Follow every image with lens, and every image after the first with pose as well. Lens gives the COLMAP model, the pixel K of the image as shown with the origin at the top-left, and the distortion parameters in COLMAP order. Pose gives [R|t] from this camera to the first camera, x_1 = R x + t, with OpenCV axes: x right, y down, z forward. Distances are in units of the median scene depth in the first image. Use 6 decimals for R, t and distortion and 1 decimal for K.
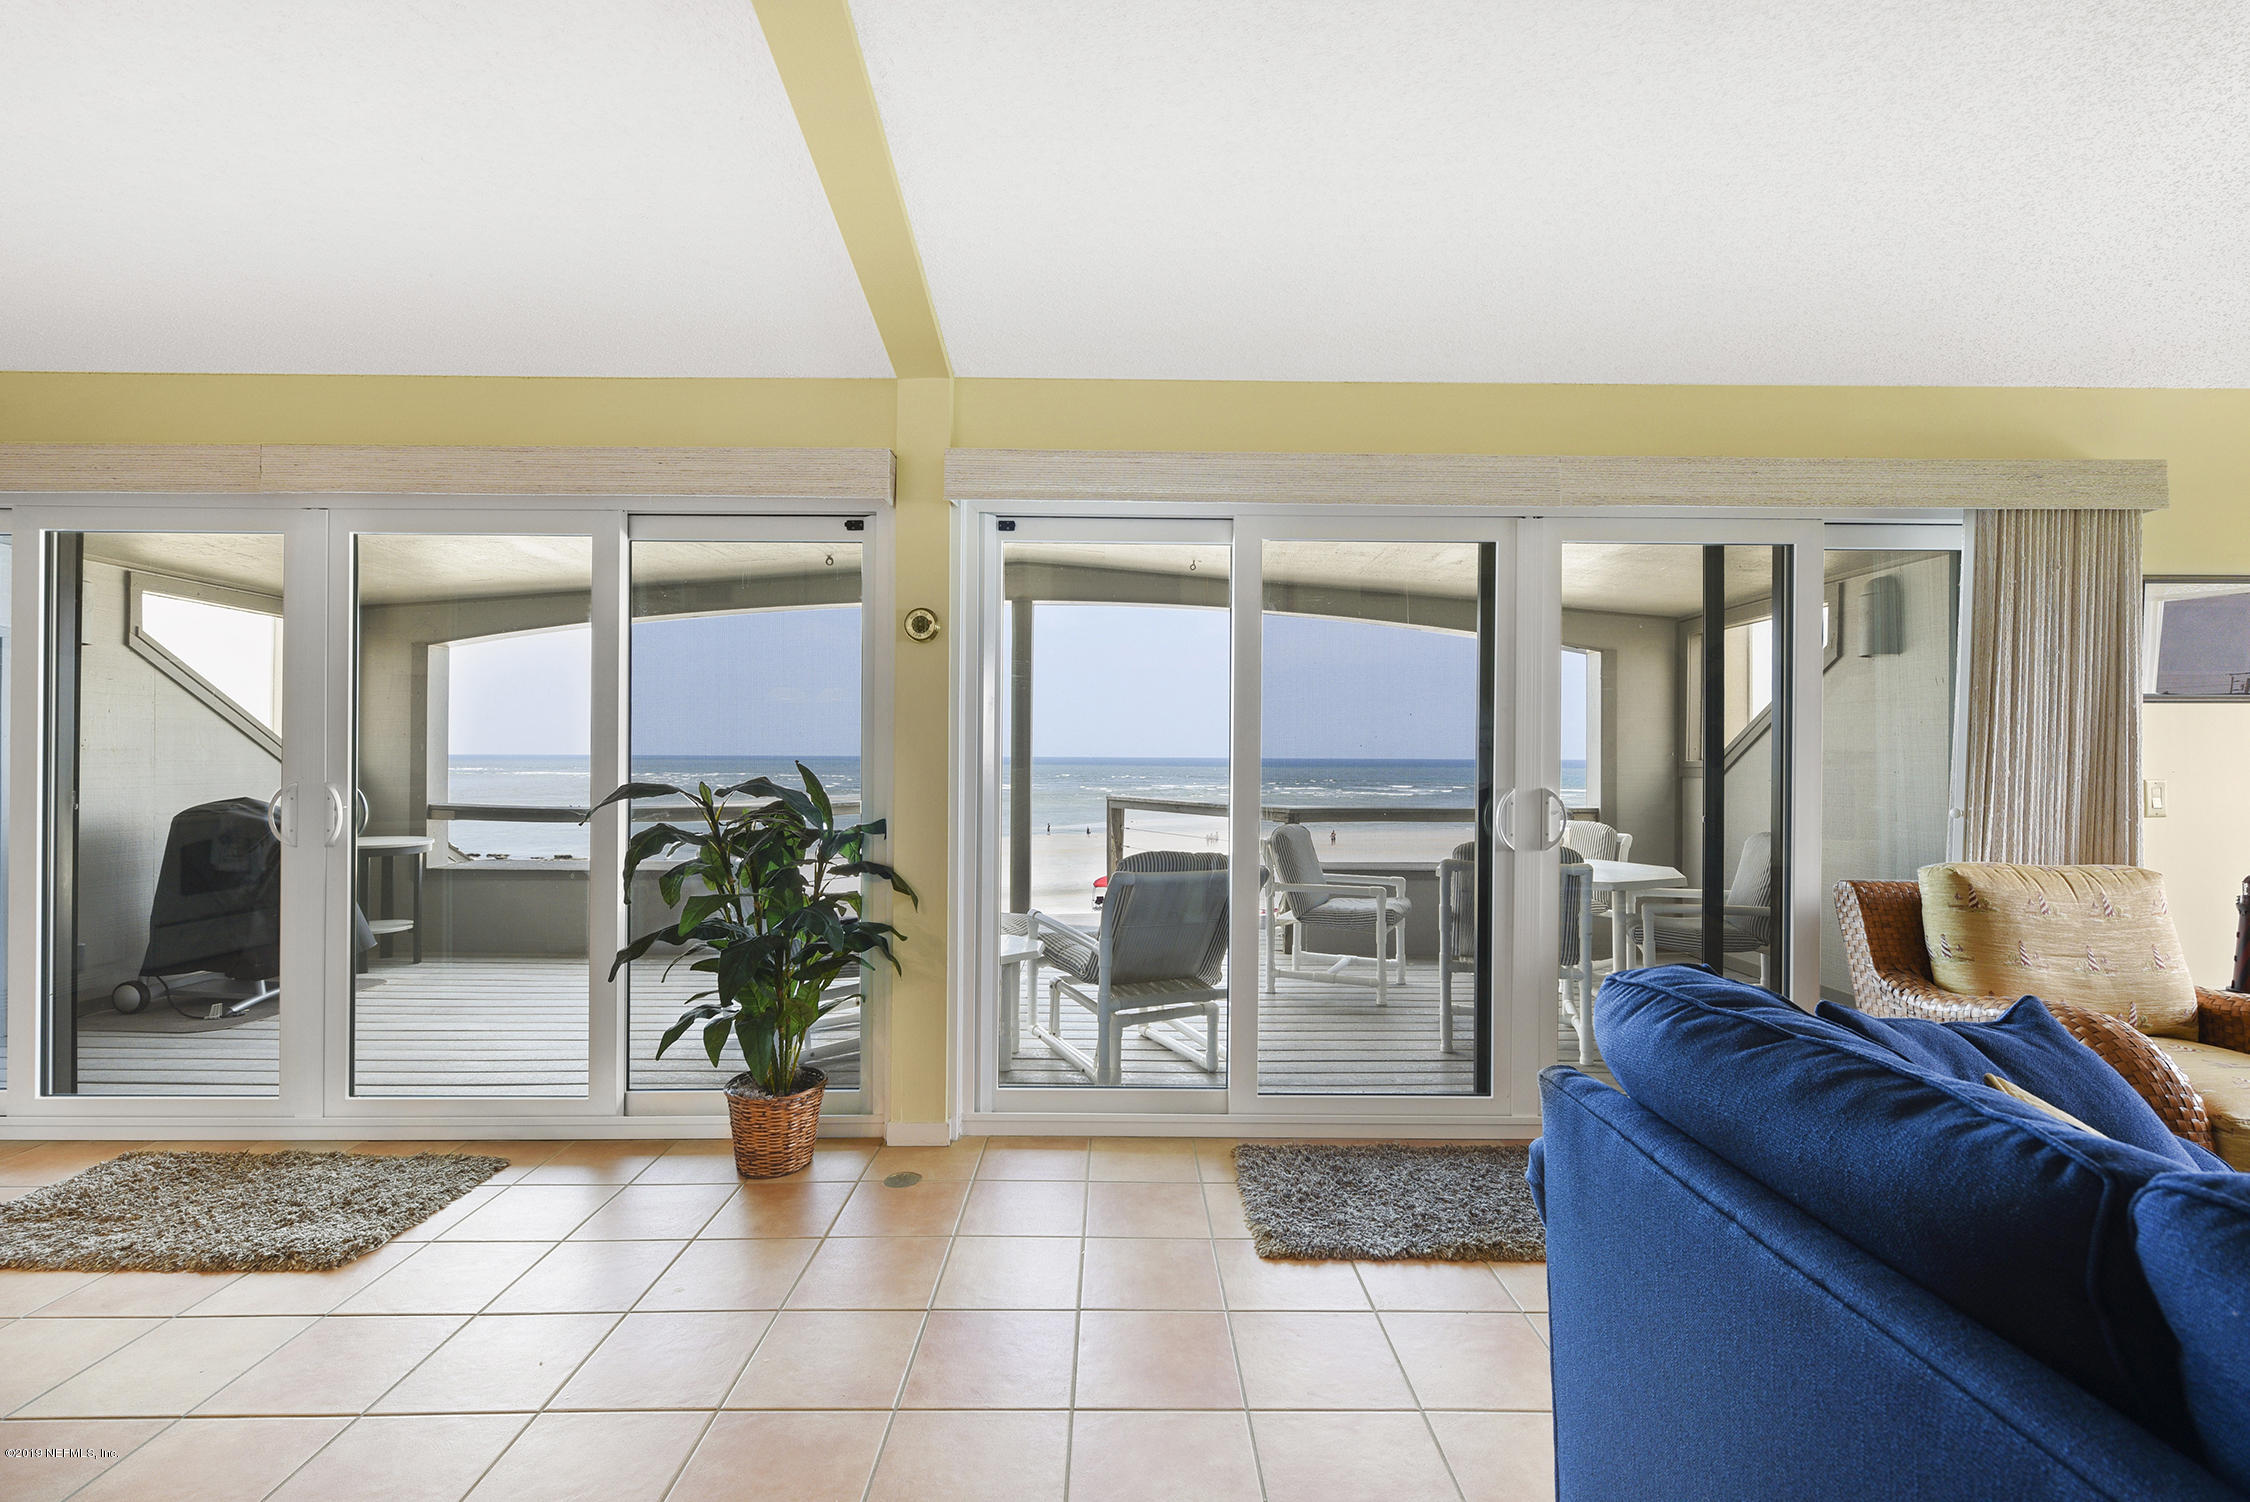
lens RADIAL K [[989.7, 0, 1148.1], [0, 989.7, 760.5], [0, 0, 1]] dist [-0.008551, -0.000496]
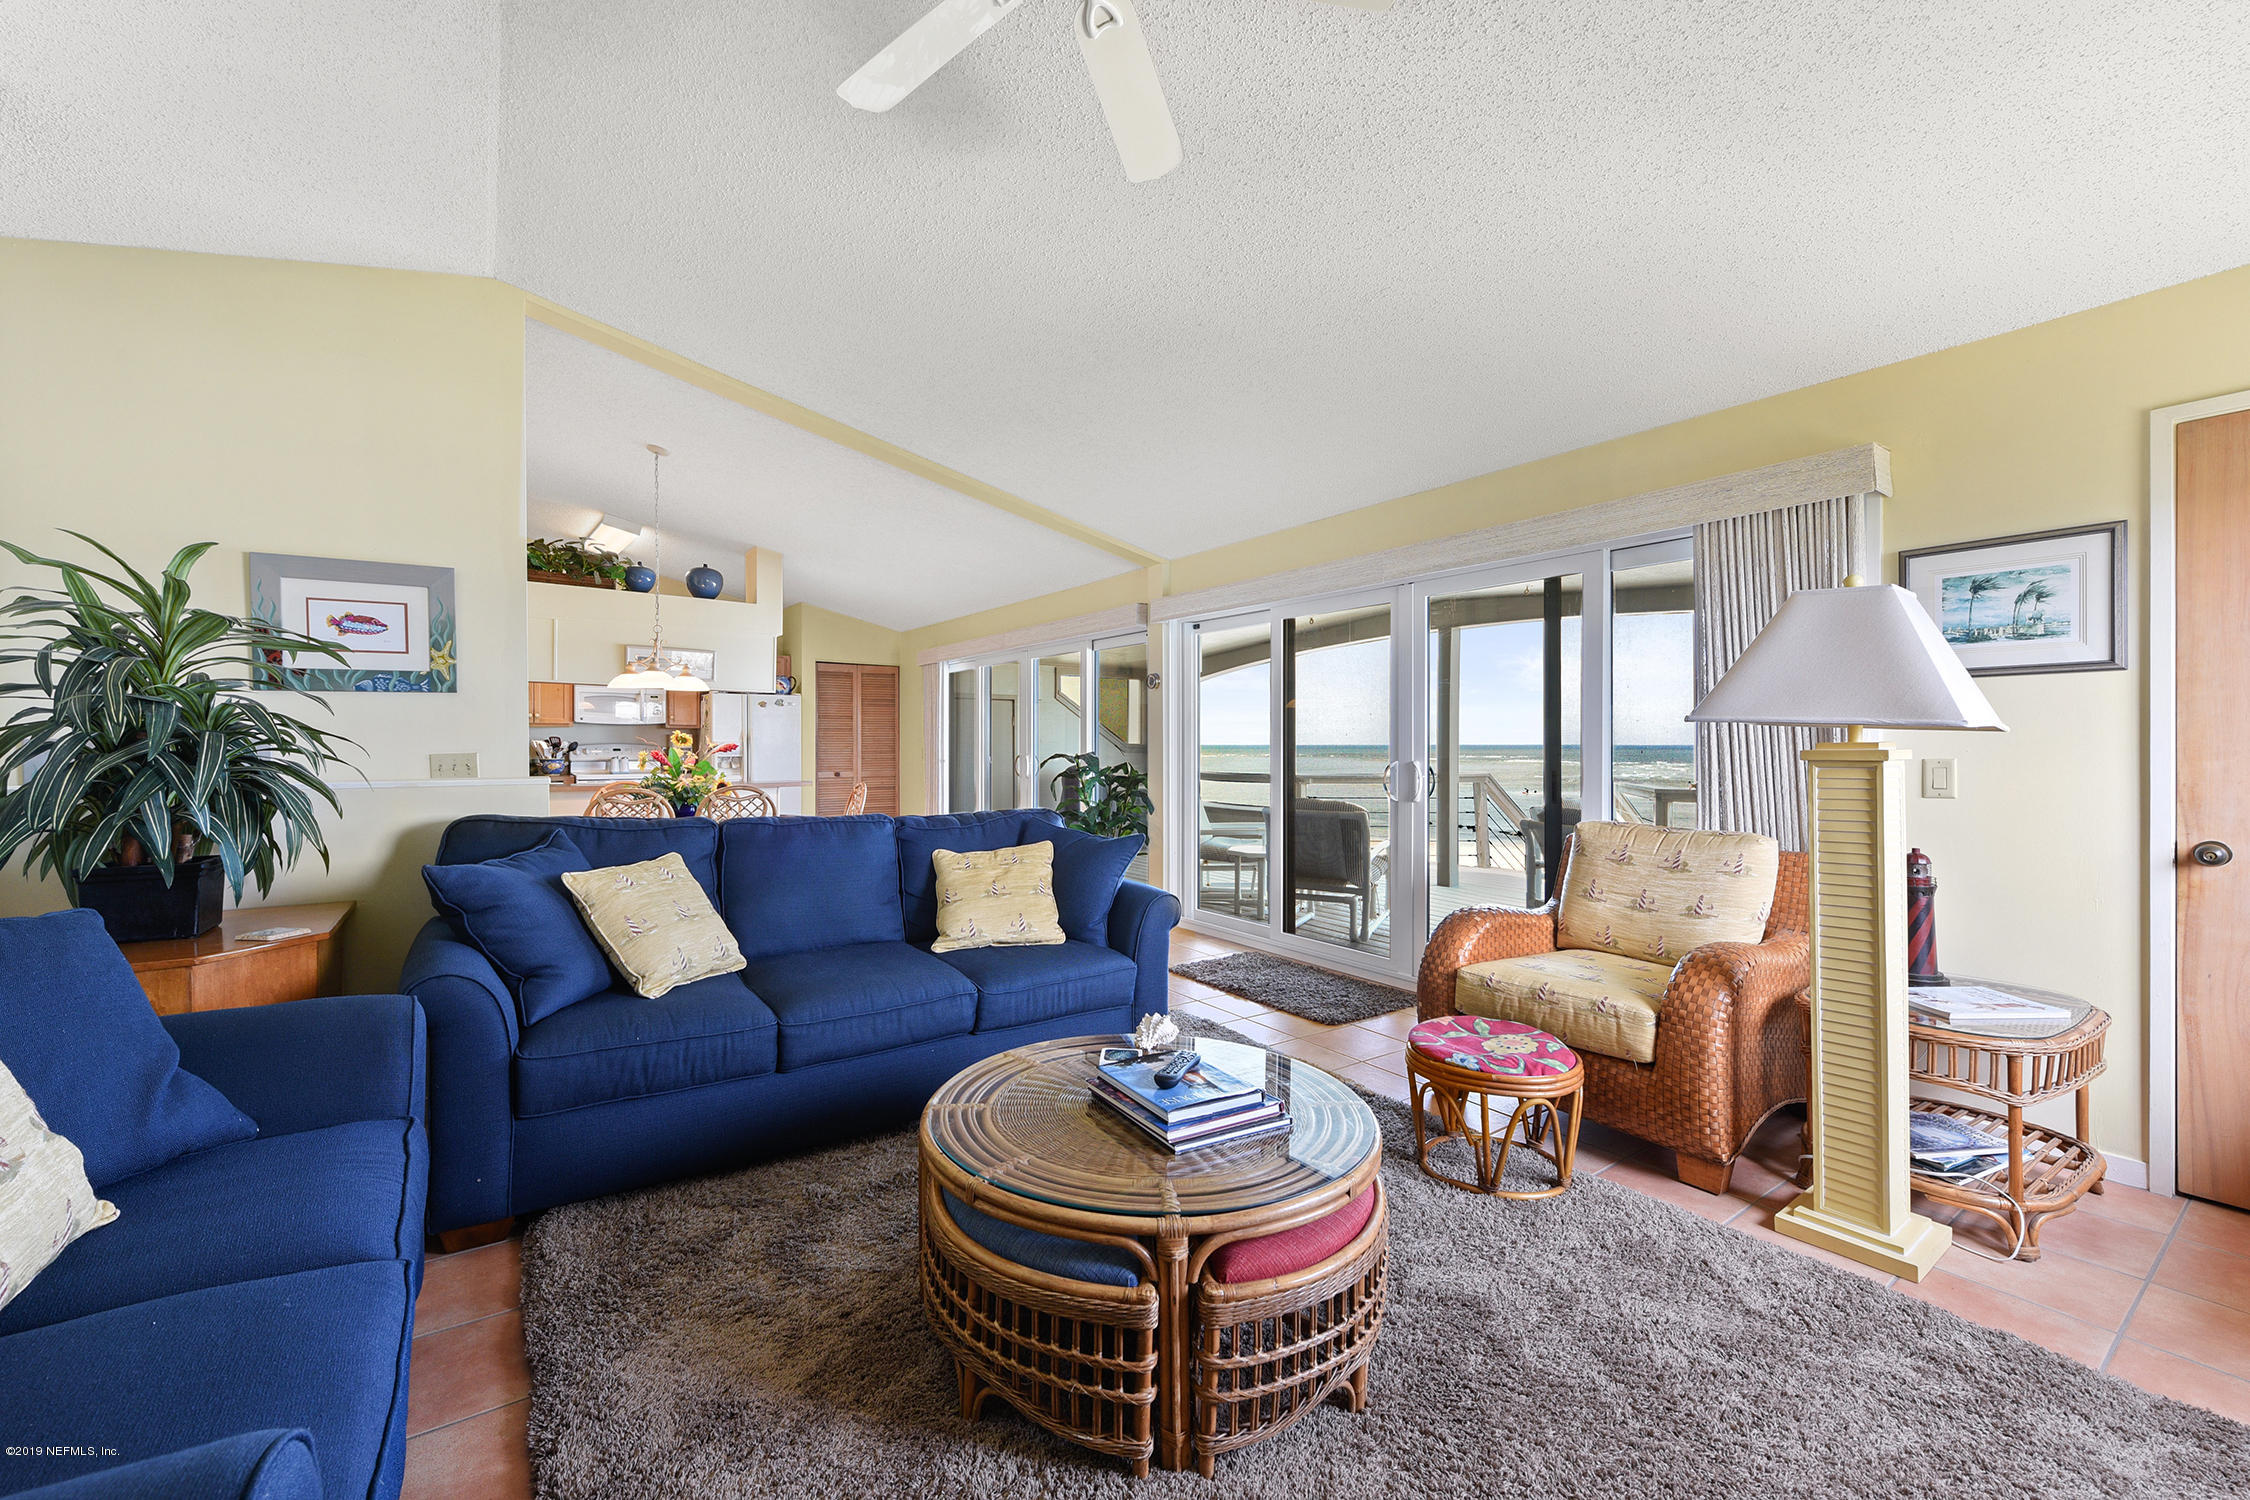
lens RADIAL K [[958.6, 0, 1125.0], [0, 958.6, 750.0], [0, 0, 1]] dist [0.011423, -0.000075]
pose [[0.528098, 0.001299, -0.849182, 1.483174], [-0.001760, 0.999998, 0.000435, 0.008956], [0.849182, 0.001264, 0.528099, -0.139262]]
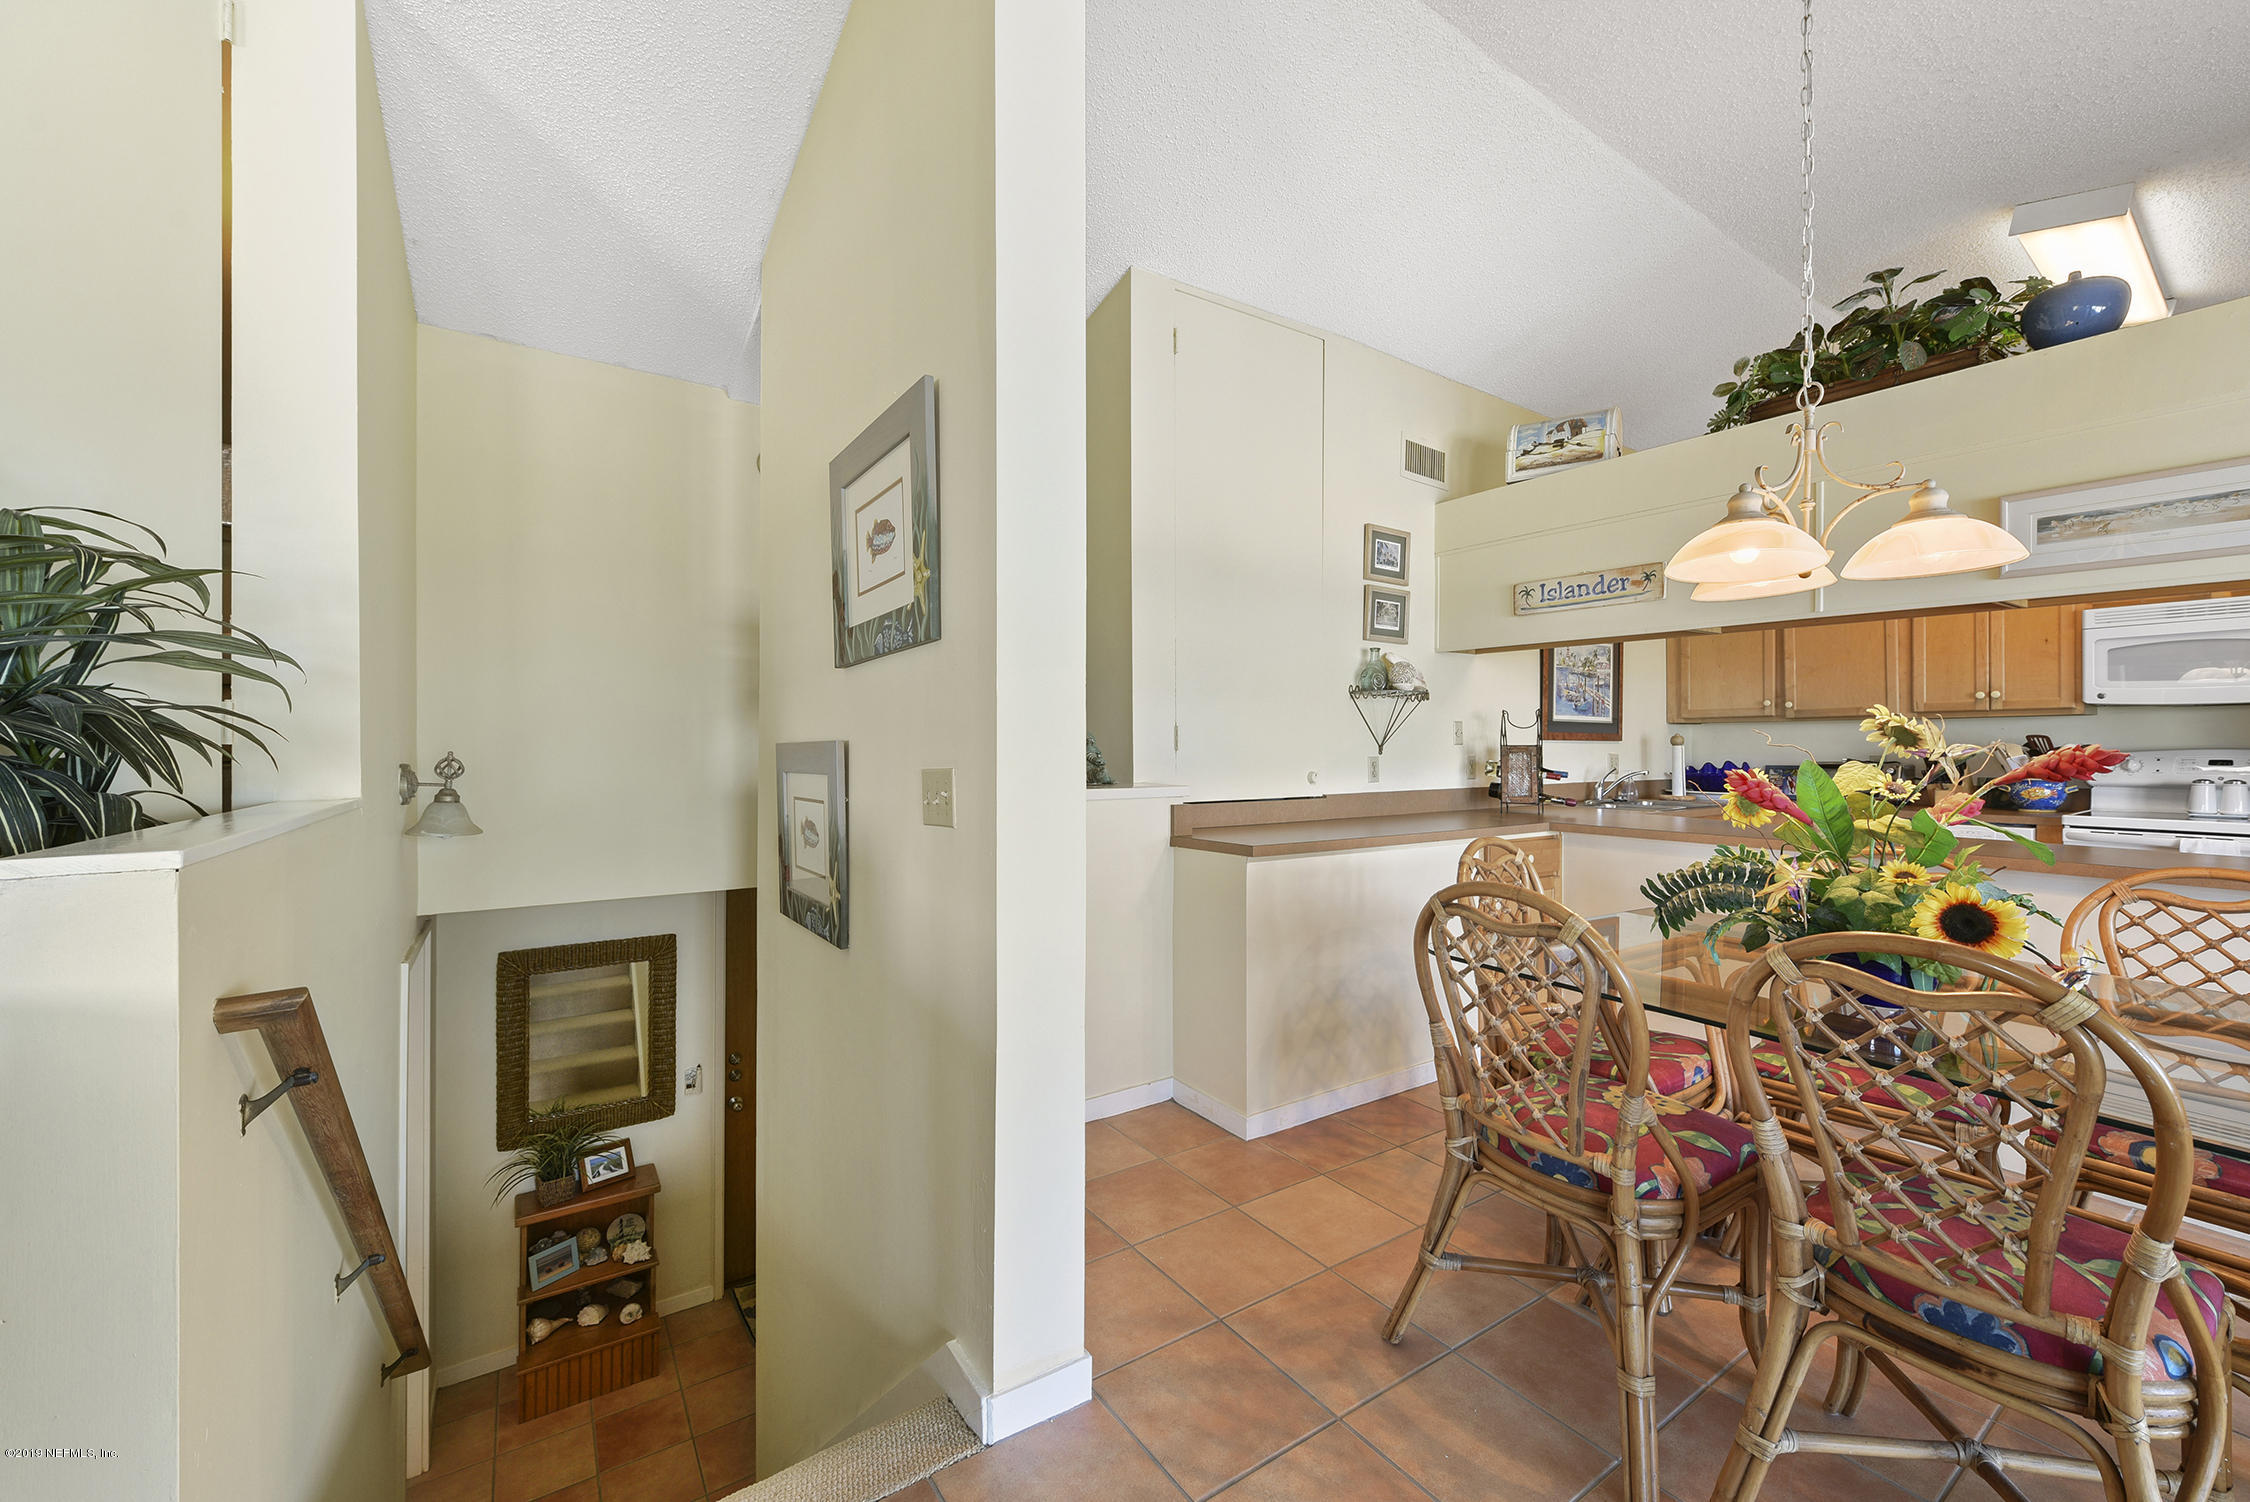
lens RADIAL K [[941.4, 0, 1166.2], [0, 941.4, 745.6], [0, 0, 1]] dist [0.000259, 0.000085]
pose [[-0.843586, -0.007976, -0.536935, 0.045597], [-0.007332, 0.999968, -0.003334, 0.003987], [0.536944, 0.001124, -0.843617, 0.406797]]
